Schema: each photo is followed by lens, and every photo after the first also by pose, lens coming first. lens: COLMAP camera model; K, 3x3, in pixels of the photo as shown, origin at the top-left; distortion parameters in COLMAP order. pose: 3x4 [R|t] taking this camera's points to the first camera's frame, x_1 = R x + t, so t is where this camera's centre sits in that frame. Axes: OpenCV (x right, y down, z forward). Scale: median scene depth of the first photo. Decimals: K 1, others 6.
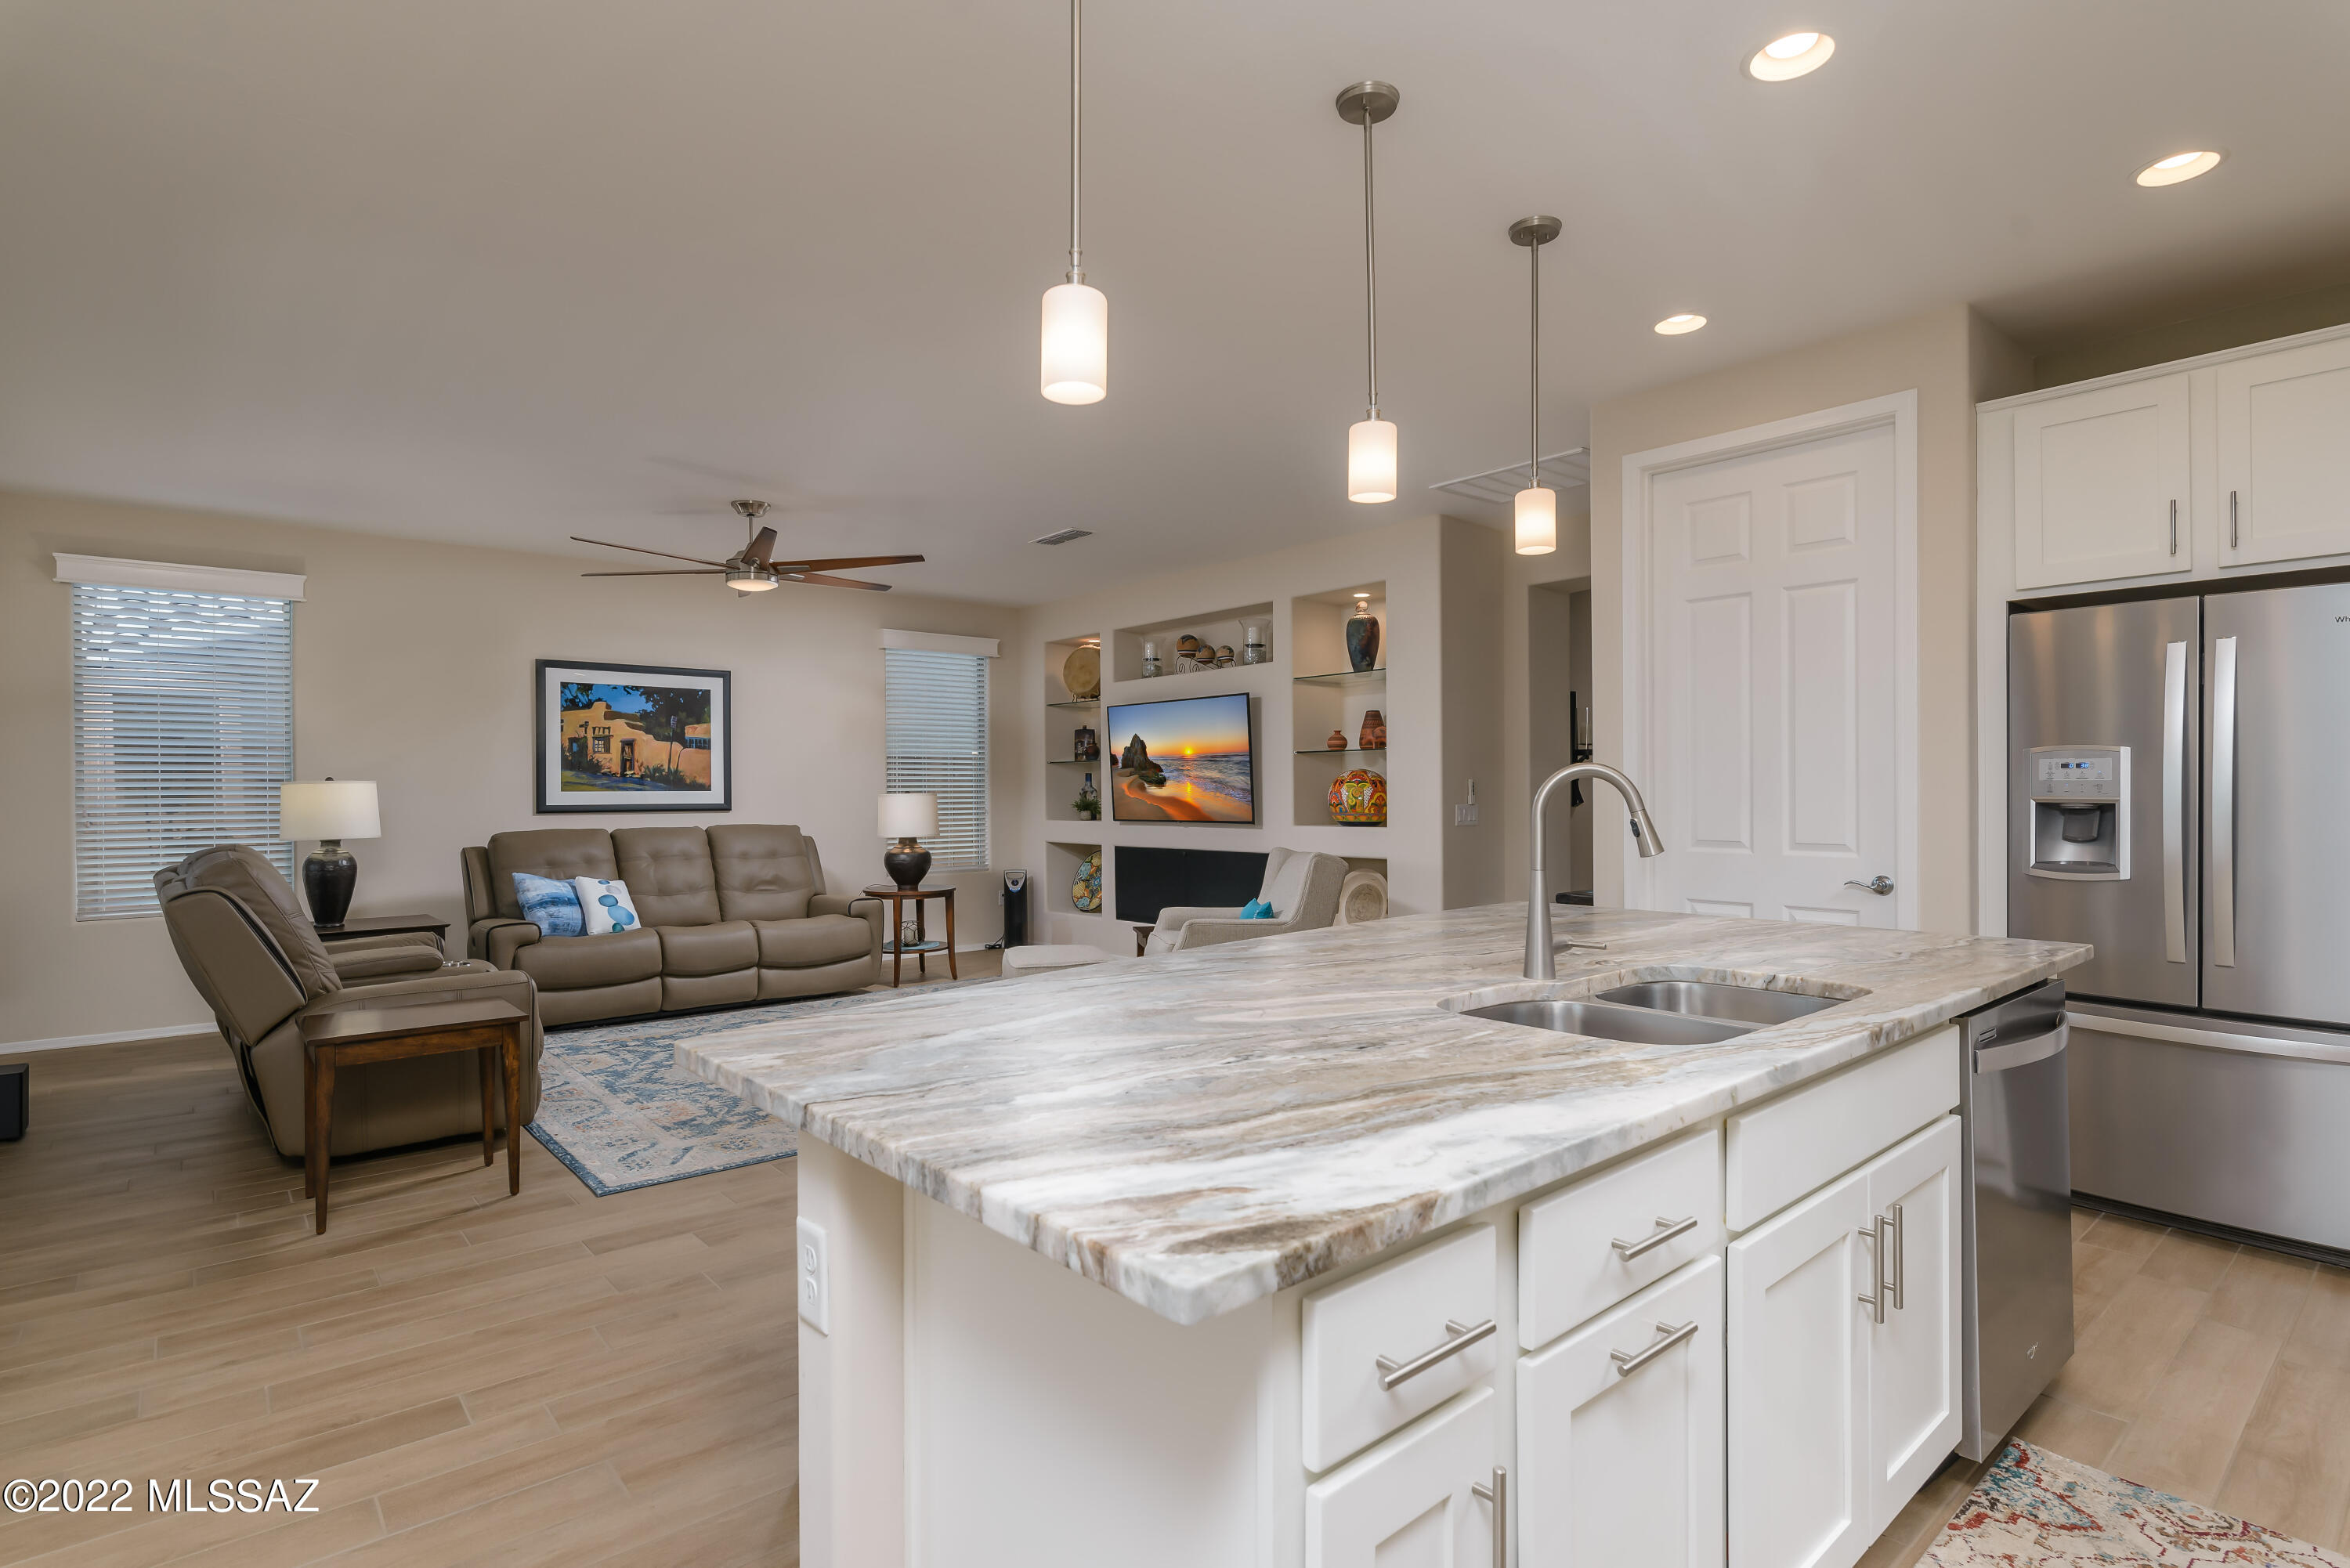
lens RADIAL K [[1165.2, 0, 1176.2], [0, 1165.2, 791.1], [0, 0, 1]] dist [-0.000788, -0.001599]
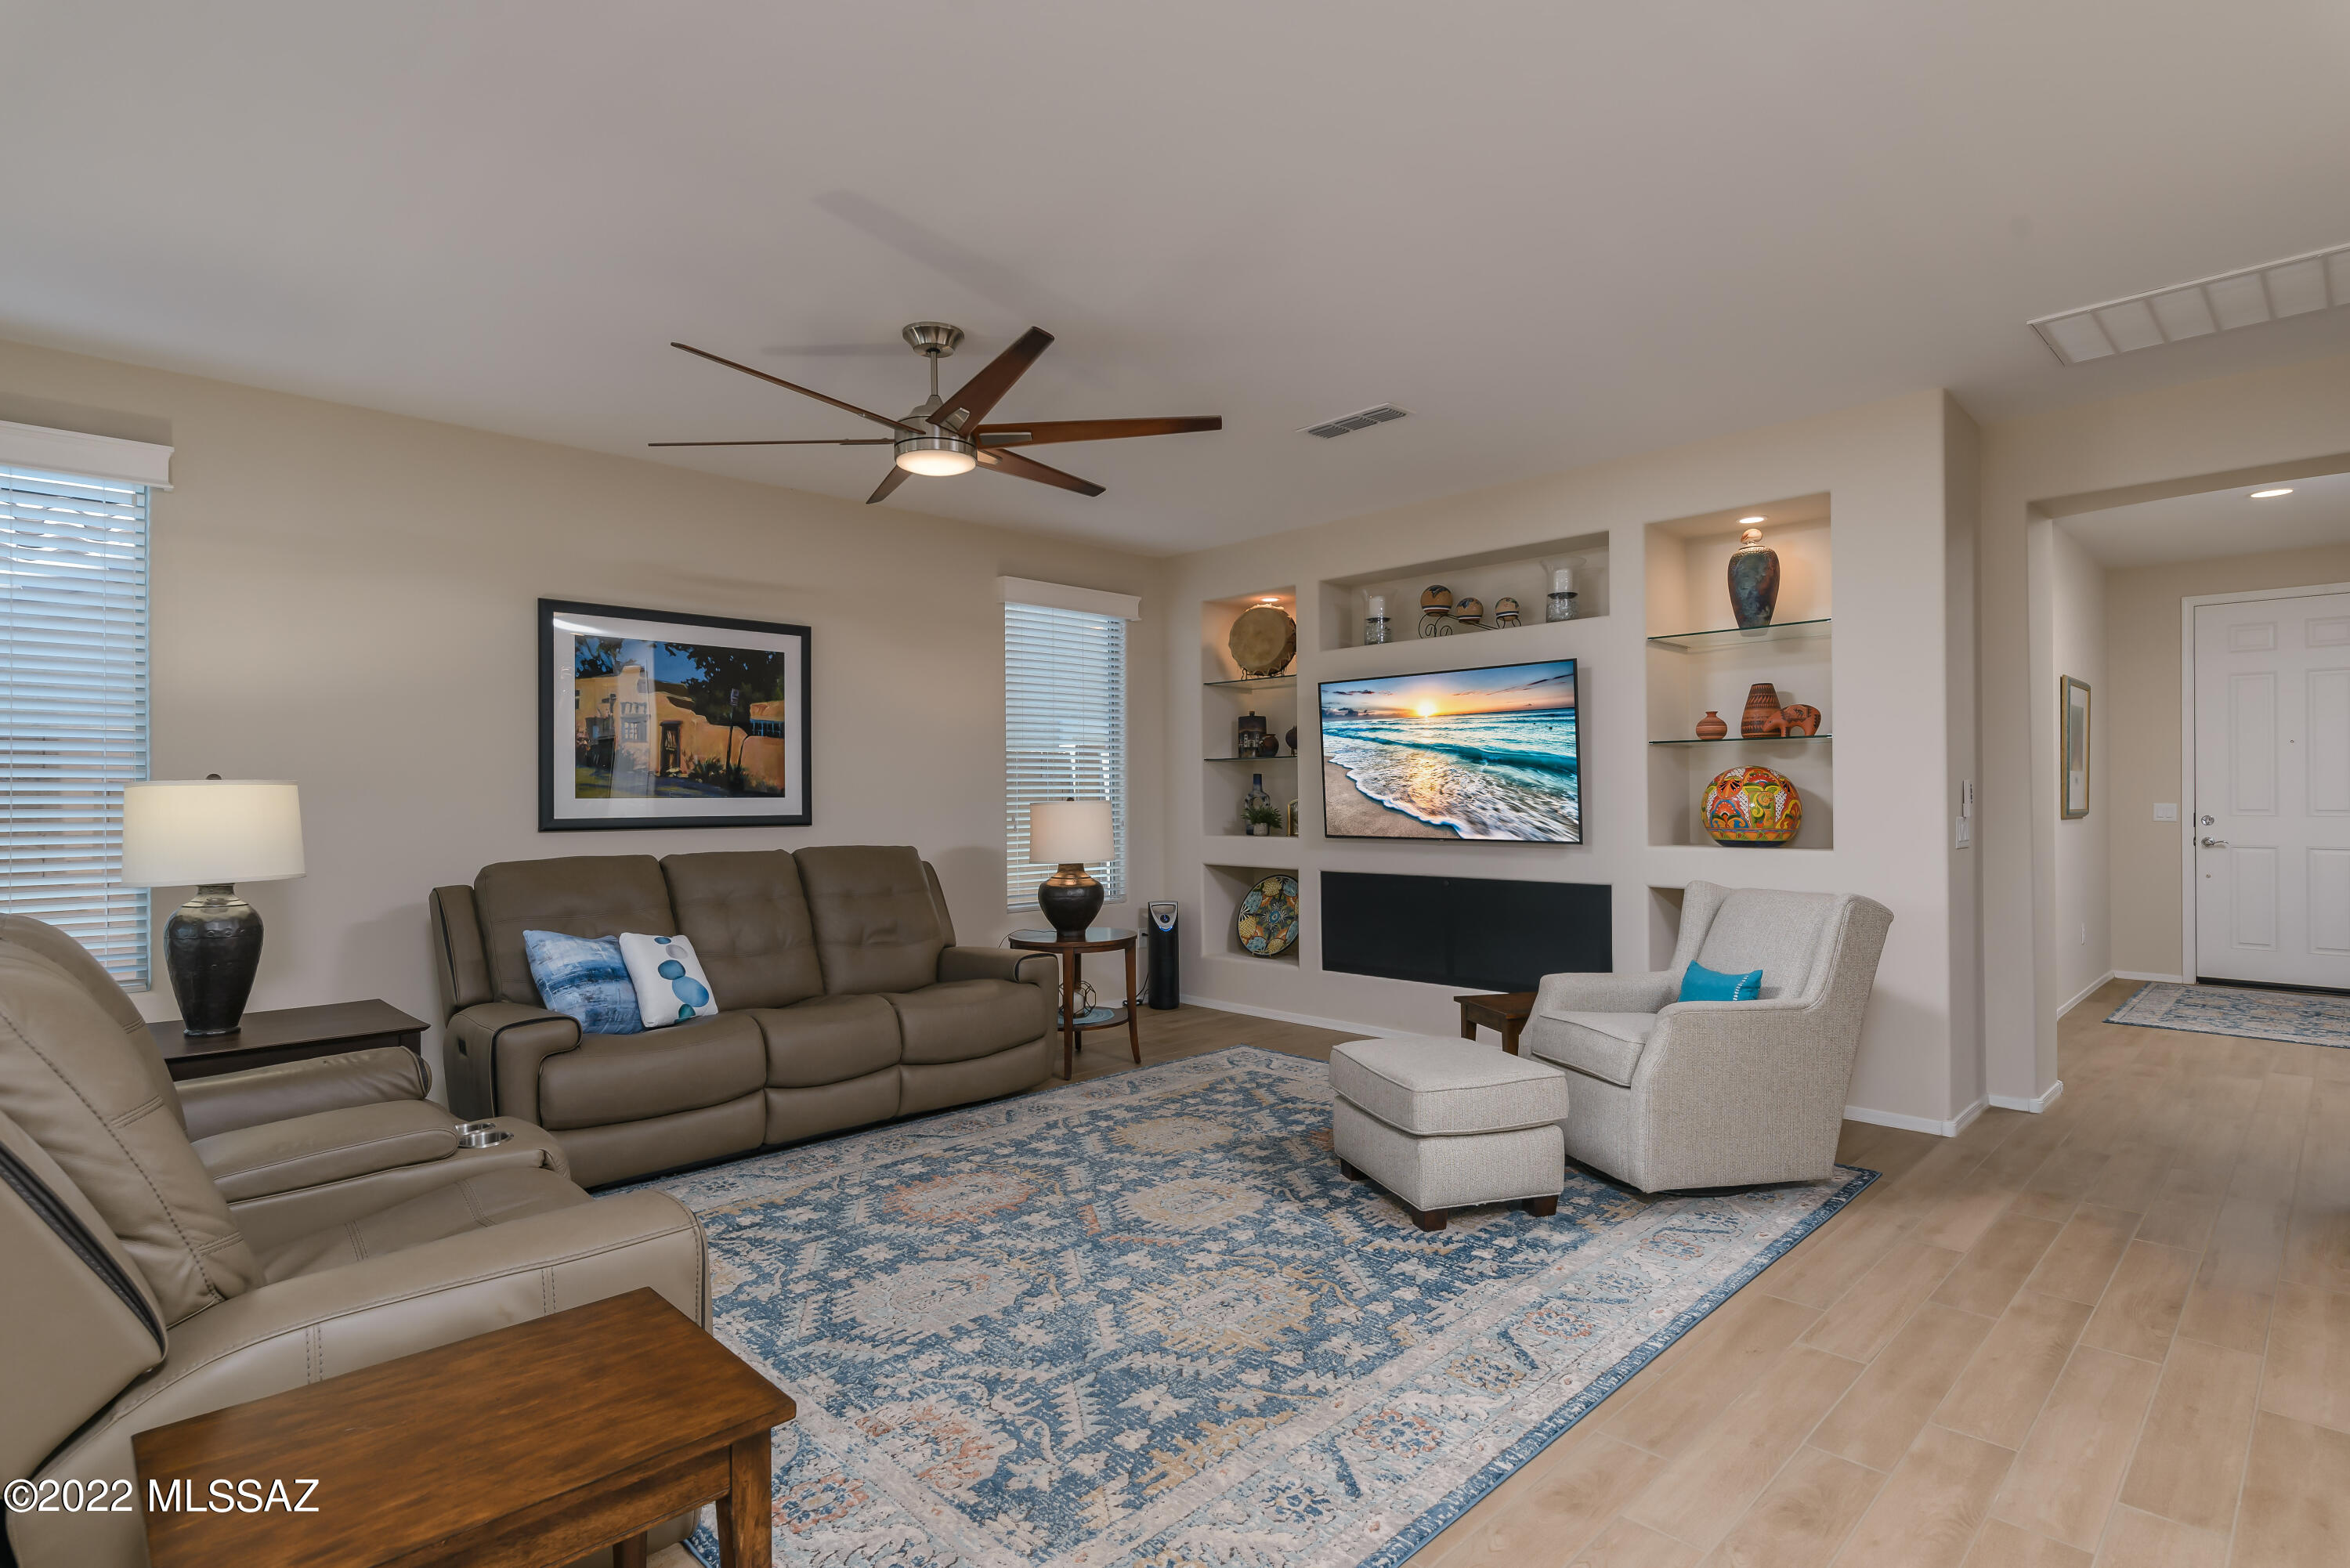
lens RADIAL K [[1165.2, 0, 1176.2], [0, 1165.2, 791.1], [0, 0, 1]] dist [-0.000788, -0.001599]
pose [[0.997678, 0.000061, 0.068101, -0.228908], [0.000262, 0.999989, -0.004734, -0.000544], [-0.068101, 0.004741, 0.997667, 0.308787]]
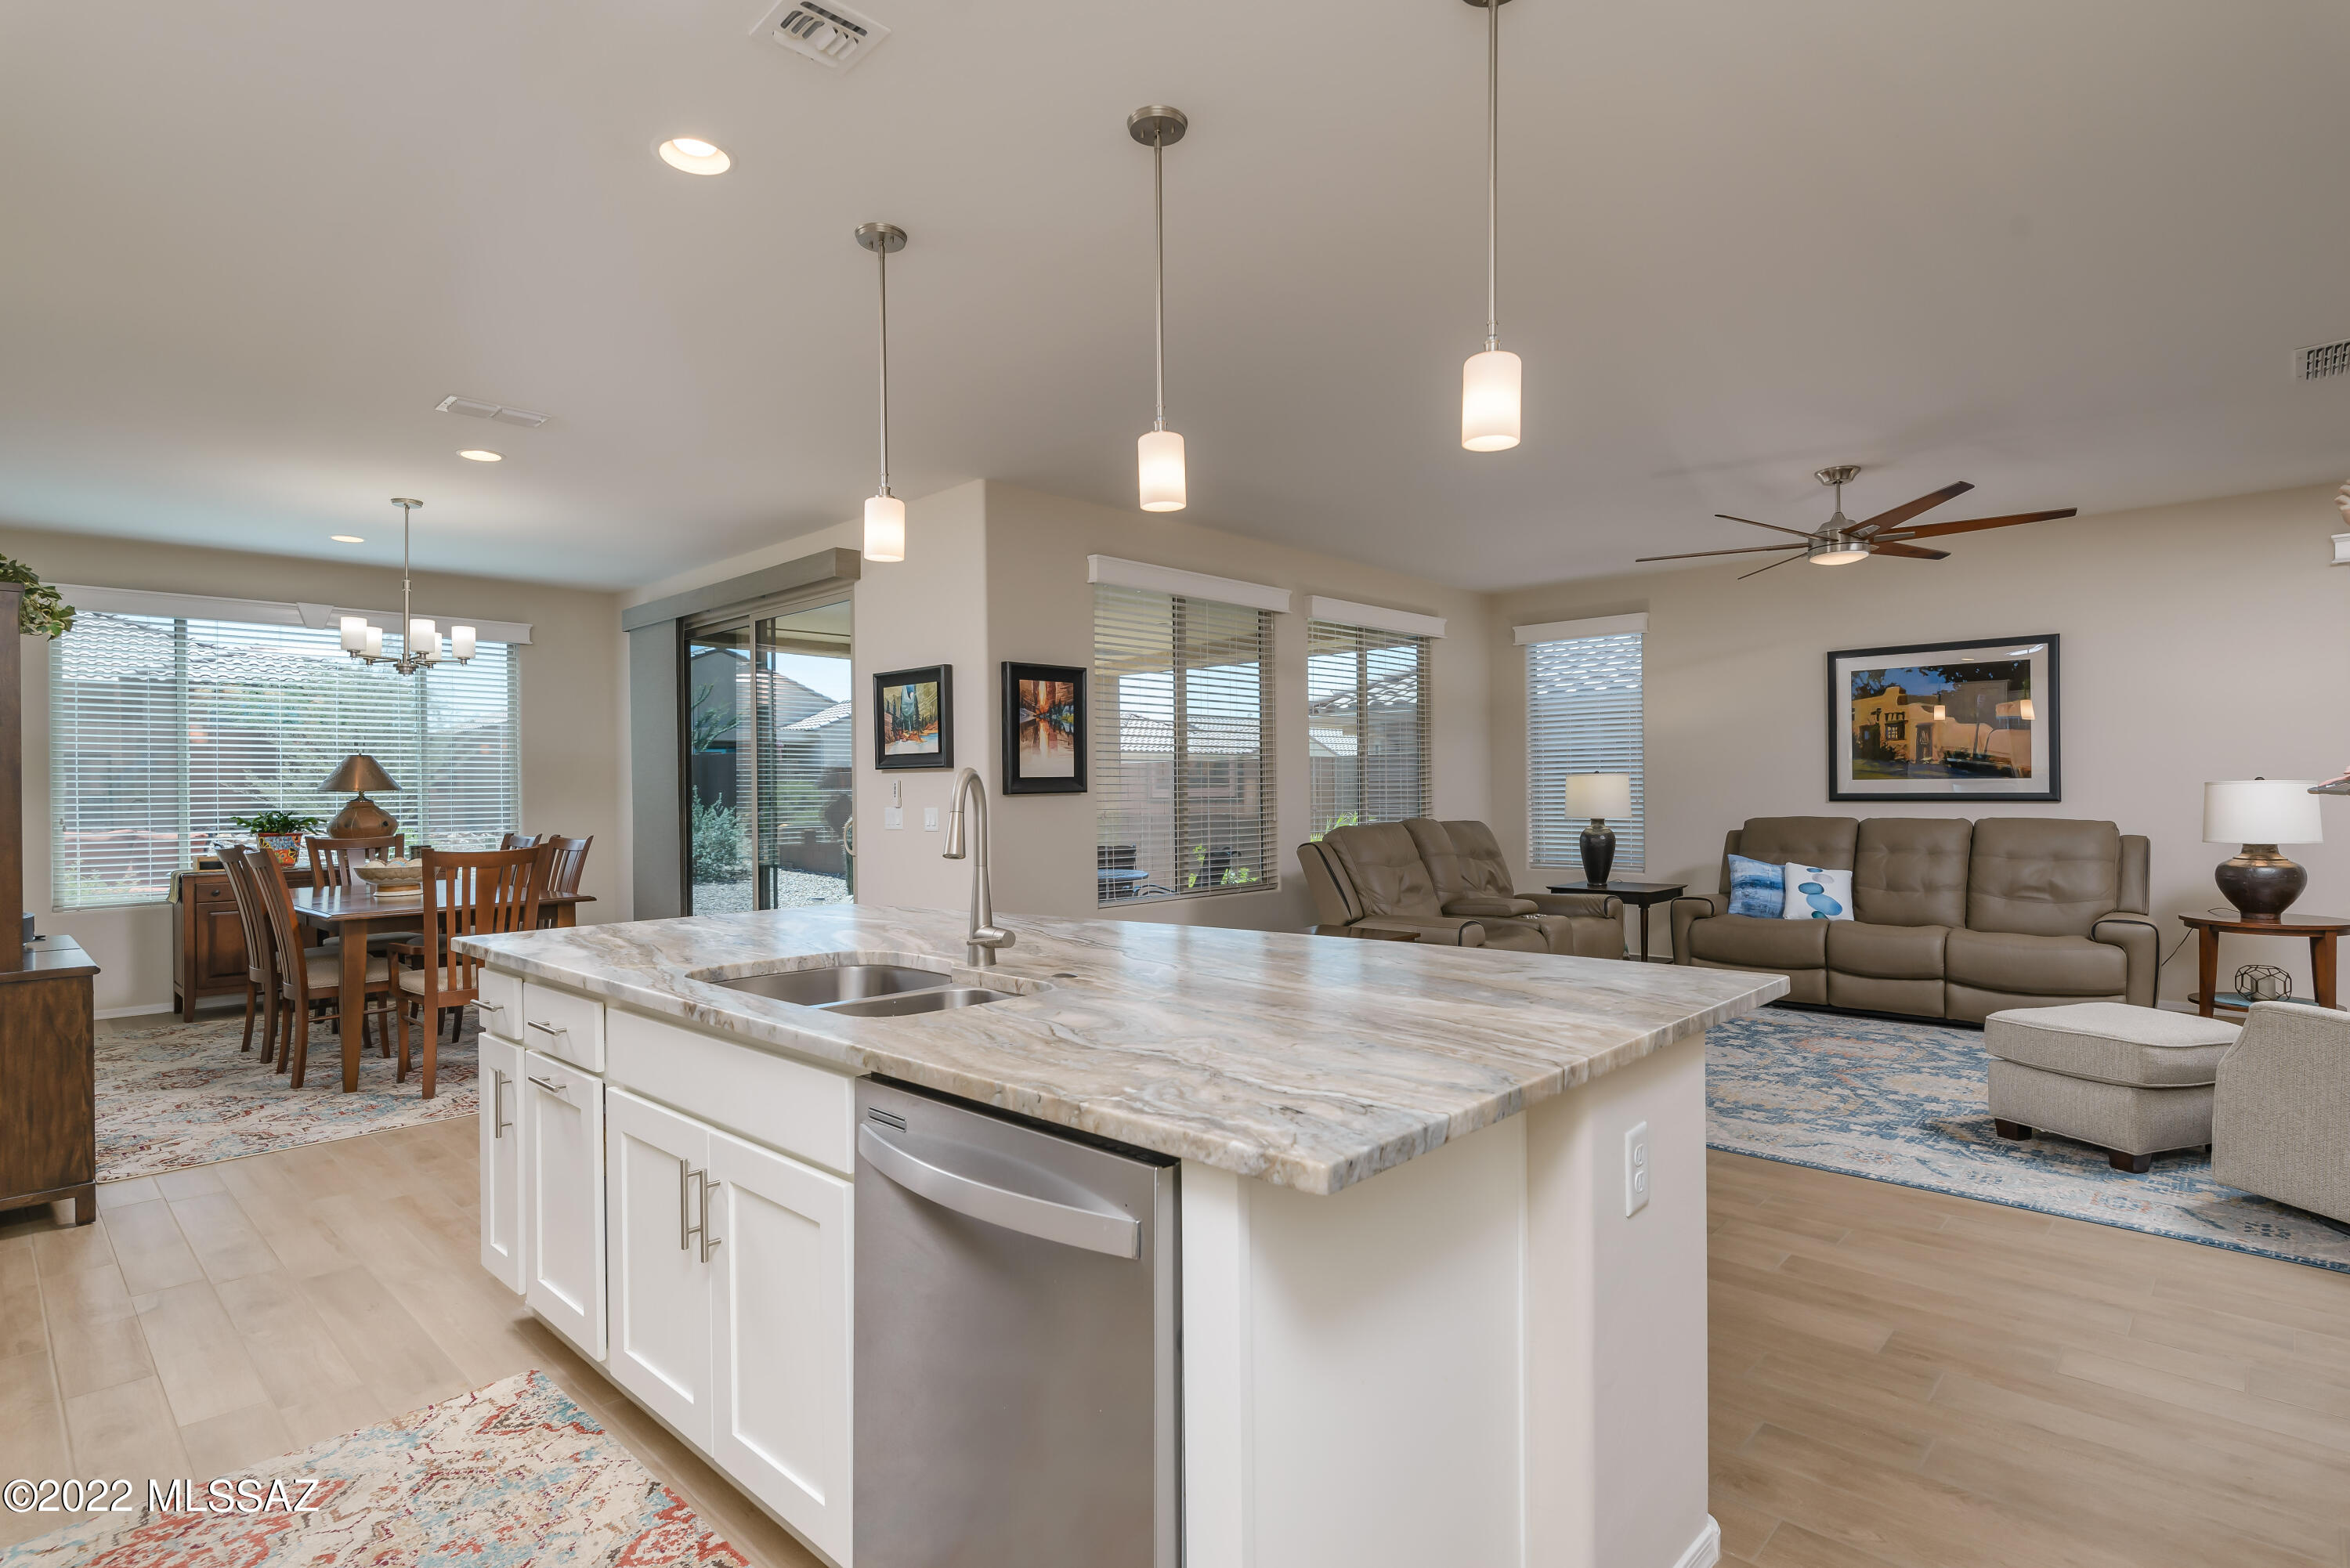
lens RADIAL K [[1165.2, 0, 1176.2], [0, 1165.2, 791.1], [0, 0, 1]] dist [-0.000788, -0.001599]
pose [[0.104608, 0.006664, -0.994491, 0.412449], [0.008952, 0.999931, 0.007642, -0.002812], [0.994473, -0.009702, 0.104541, 0.310461]]
